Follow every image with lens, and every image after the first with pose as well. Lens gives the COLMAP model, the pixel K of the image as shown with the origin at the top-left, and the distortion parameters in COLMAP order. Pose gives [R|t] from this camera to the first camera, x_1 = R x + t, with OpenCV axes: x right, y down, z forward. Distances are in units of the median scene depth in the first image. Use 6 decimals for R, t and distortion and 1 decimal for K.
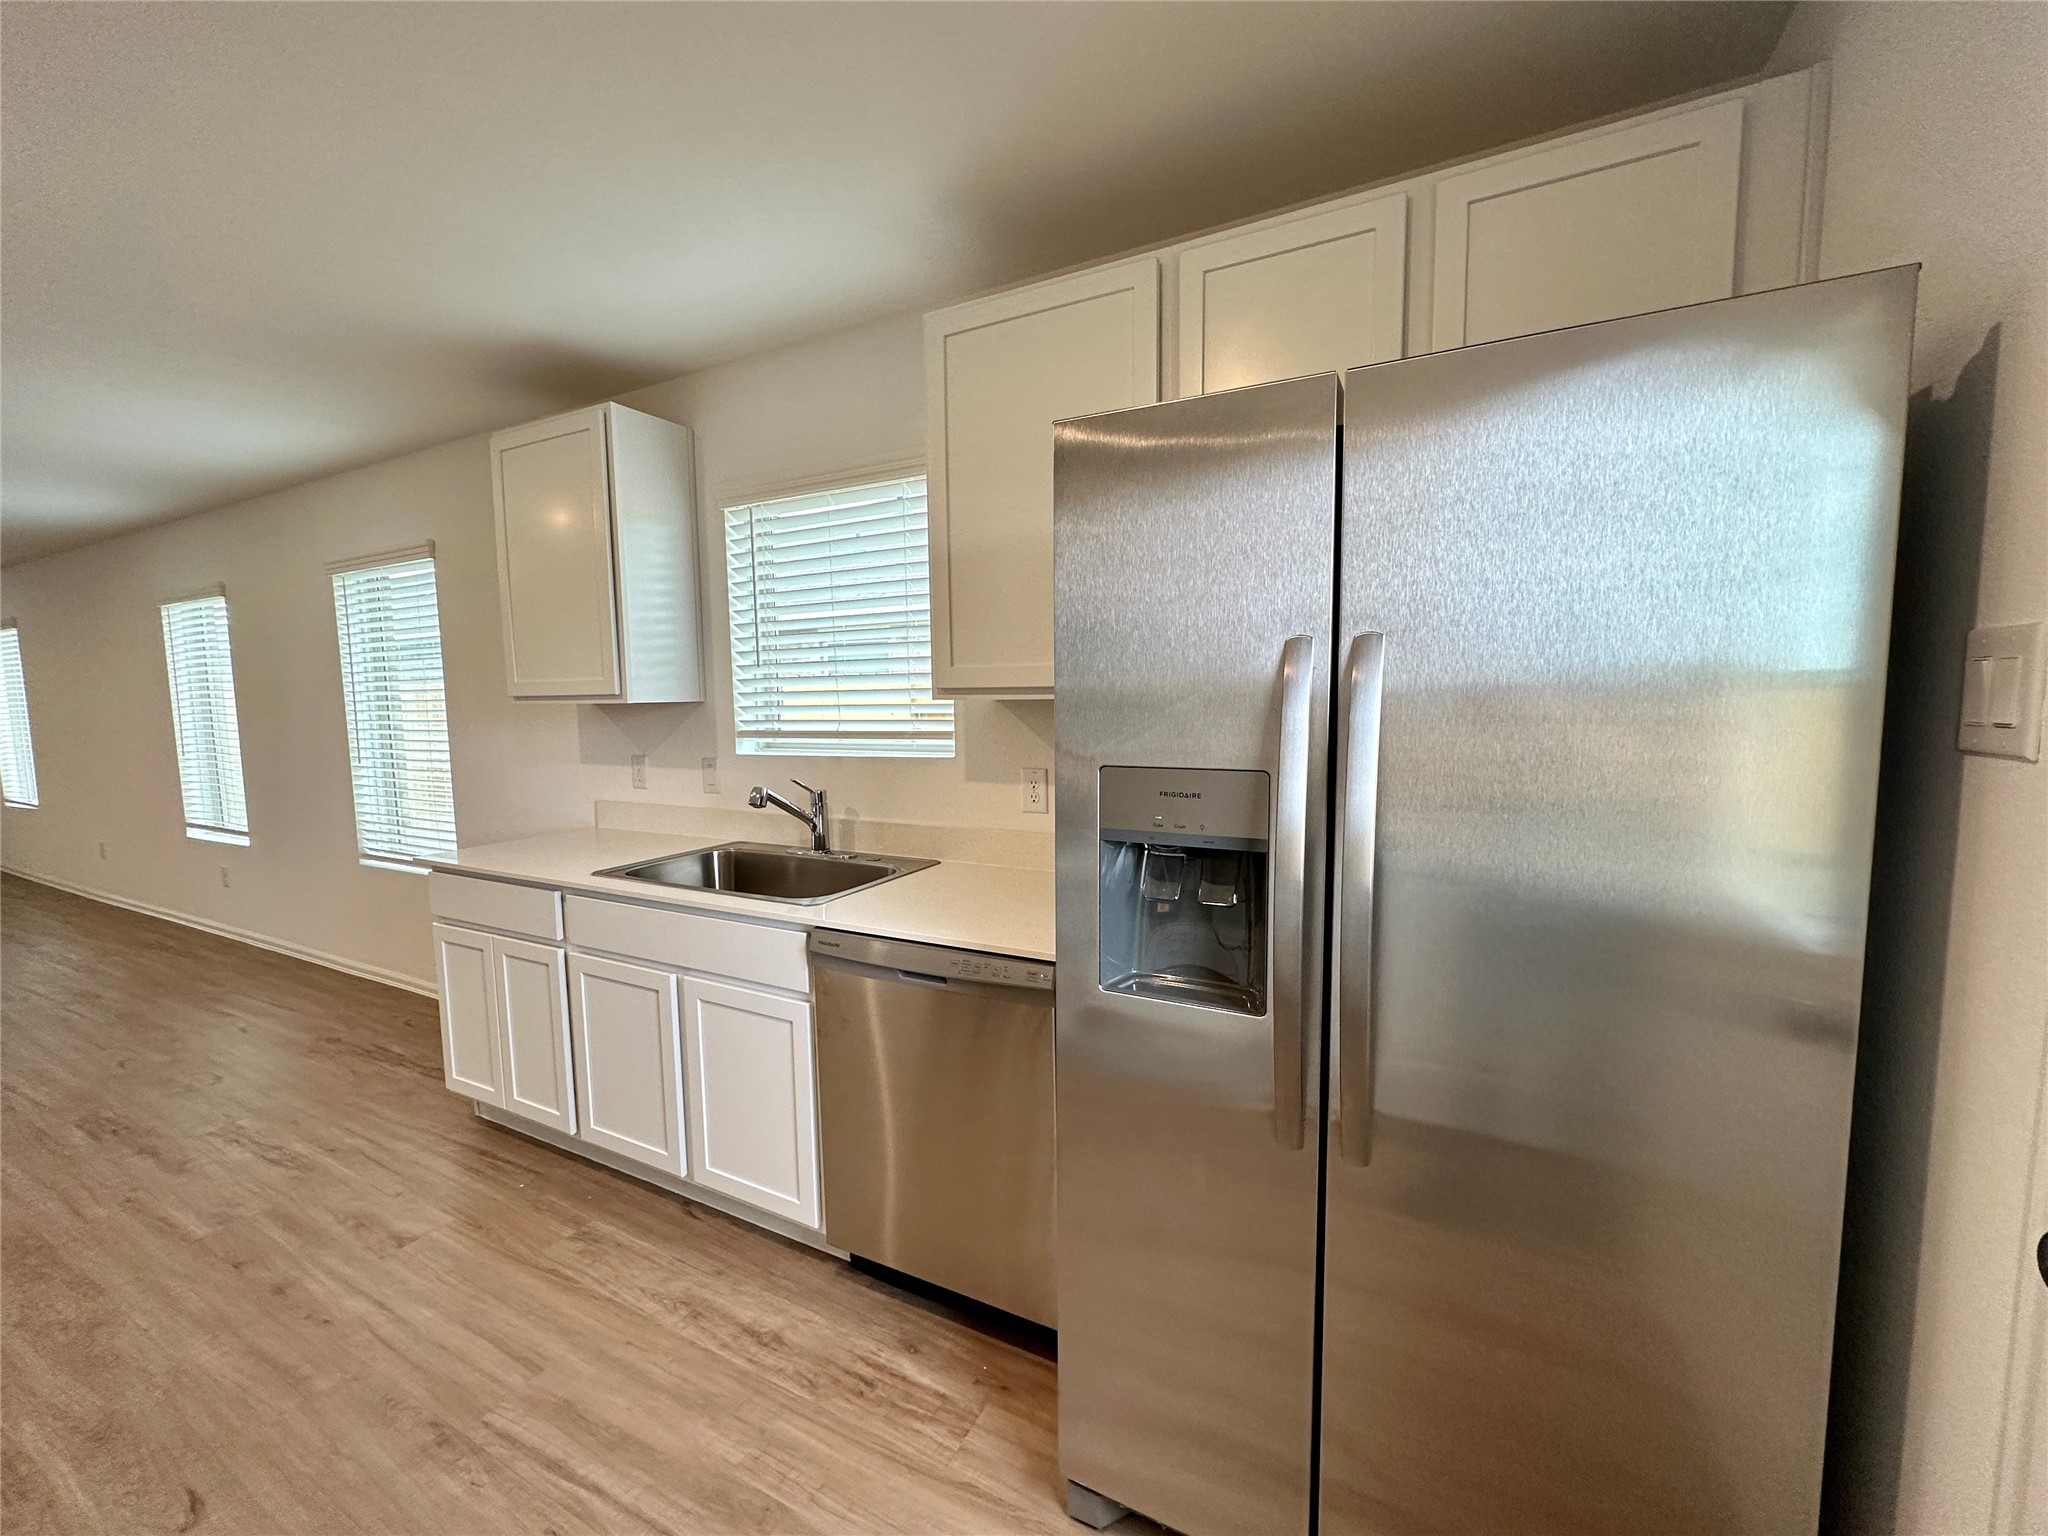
lens RADIAL K [[819.3, 0, 1024.0], [0, 819.3, 768.0], [0, 0, 1]] dist [0.000046, 0.000121]
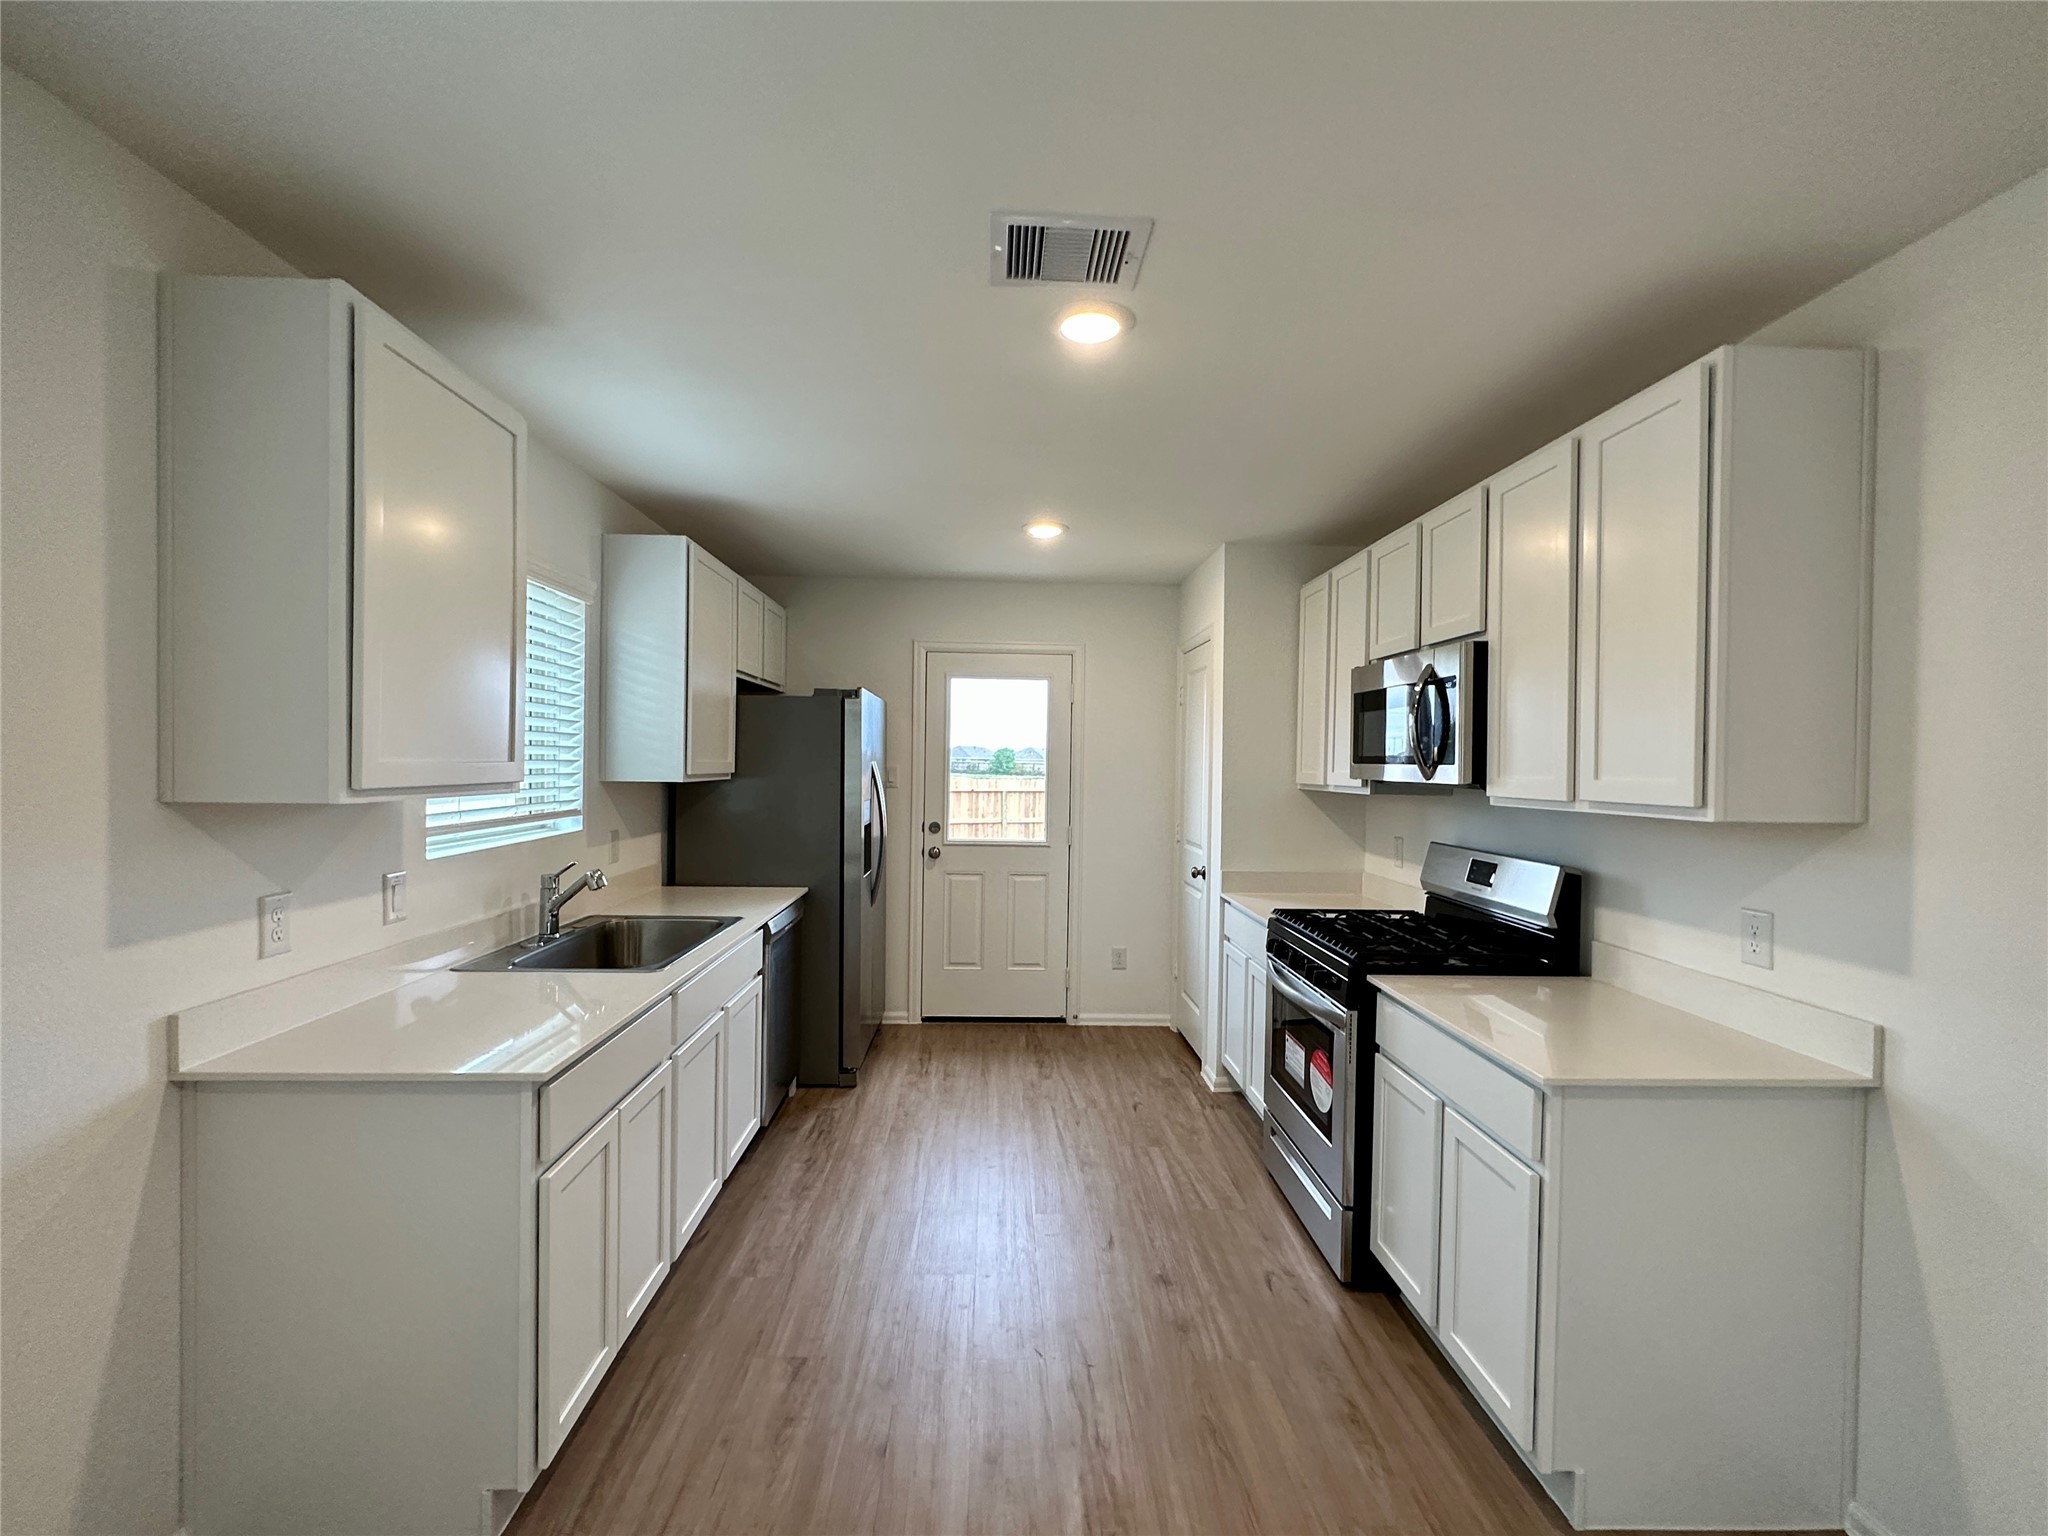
lens RADIAL K [[896.5, 0, 1024.0], [0, 896.5, 768.0], [0, 0, 1]] dist [-0.001133, -0.000076]
pose [[-0.501350, 0.002520, 0.865241, -1.714758], [0.075240, 0.996335, 0.040694, -0.120106], [-0.861967, 0.085503, -0.499702, 1.189665]]
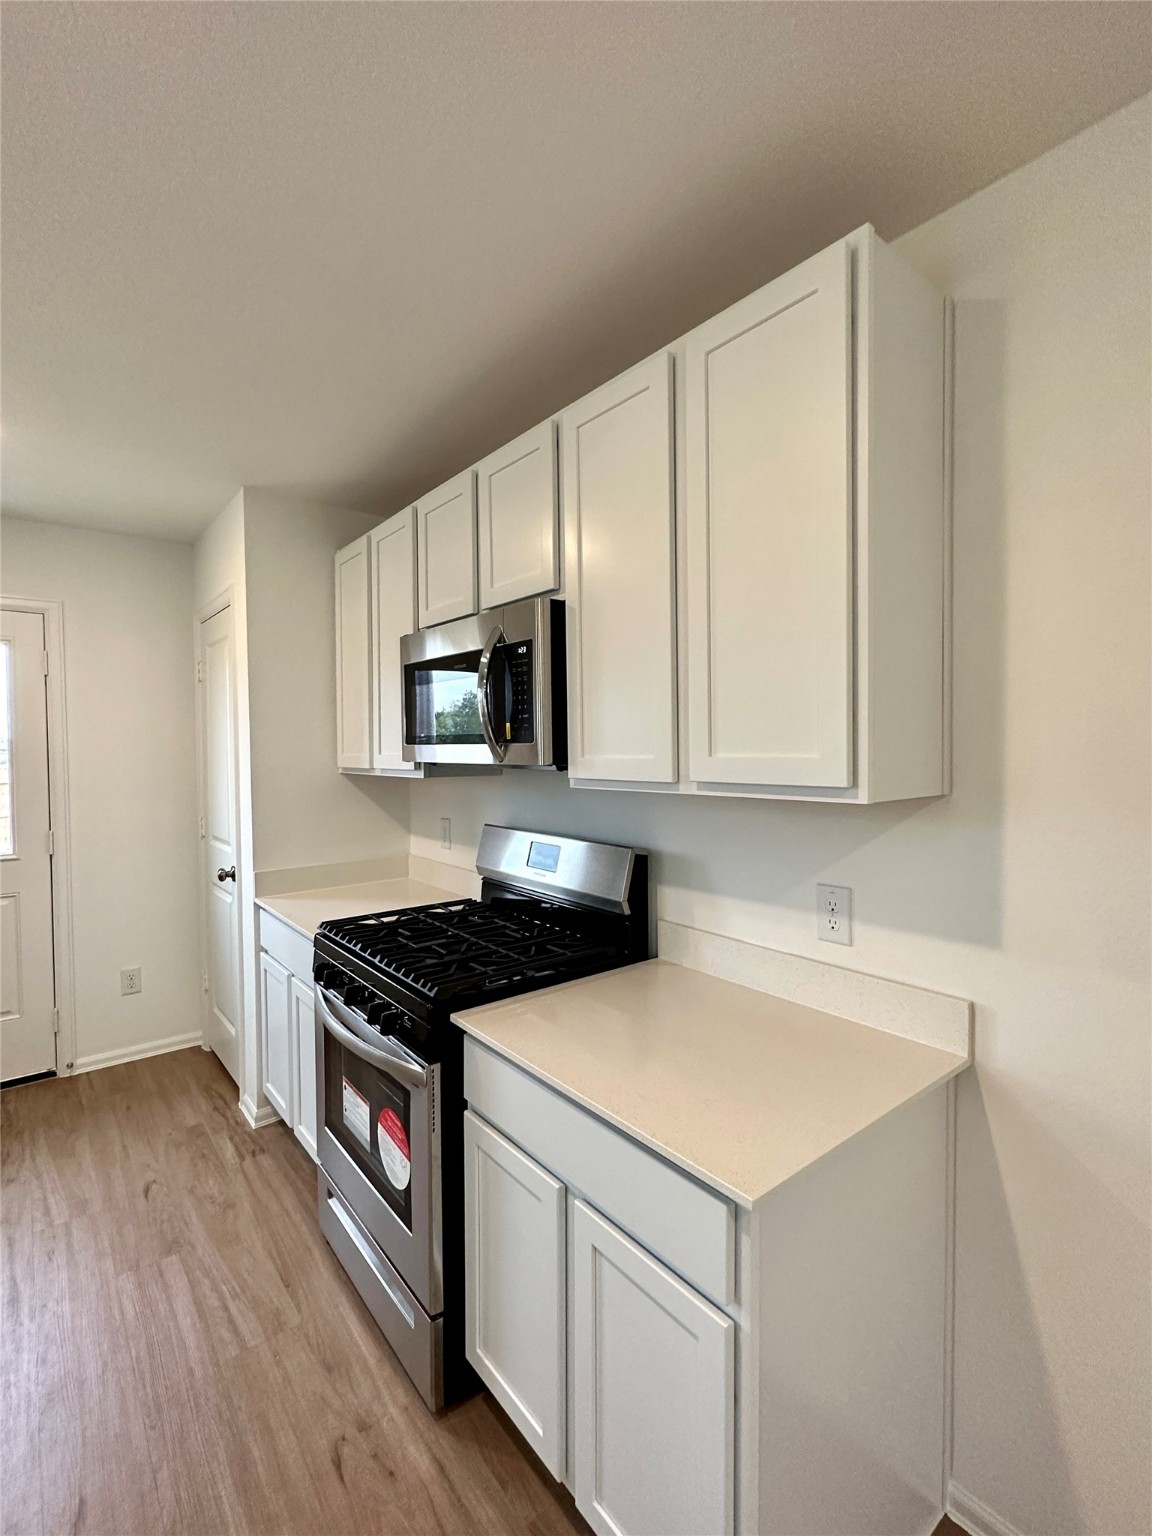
lens RADIAL K [[702.6, 0, 576.0], [0, 702.6, 768.0], [0, 0, 1]] dist [-0.002585, 0.000783]
pose [[-0.918232, 0.011406, 0.395879, -1.337889], [0.060540, 0.991880, 0.111844, -0.091624], [-0.391388, 0.126665, -0.911466, 0.820528]]
